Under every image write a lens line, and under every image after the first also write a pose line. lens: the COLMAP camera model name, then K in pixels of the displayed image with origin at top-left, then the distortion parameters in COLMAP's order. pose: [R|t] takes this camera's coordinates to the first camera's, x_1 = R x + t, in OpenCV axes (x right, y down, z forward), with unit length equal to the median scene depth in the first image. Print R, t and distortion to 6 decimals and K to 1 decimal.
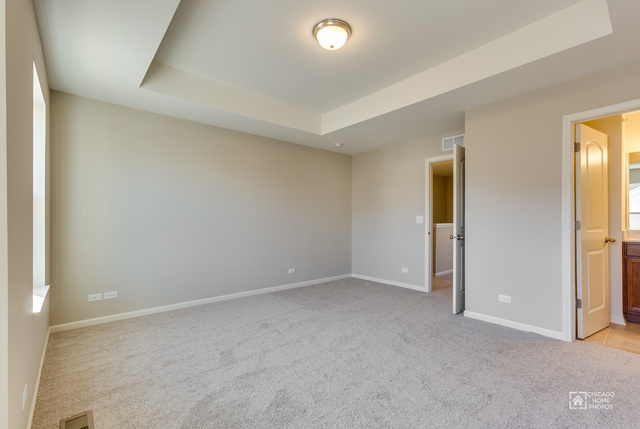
lens RADIAL K [[291.7, 0, 320.0], [0, 291.7, 214.5], [0, 0, 1]] dist [0.000432, 0.000117]
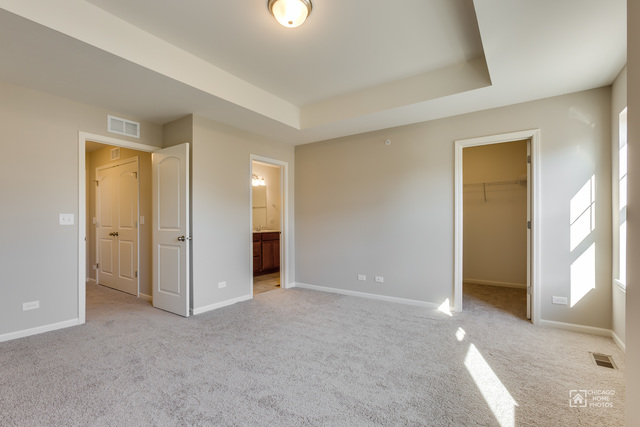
lens RADIAL K [[290.4, 0, 317.7], [0, 290.4, 222.3], [0, 0, 1]] dist [0.000129, 0.000097]
pose [[-0.262127, 0.001090, 0.965033, -0.602080], [-0.022786, 0.999714, -0.007319, 0.021264], [-0.964764, -0.023908, -0.262027, 0.850725]]
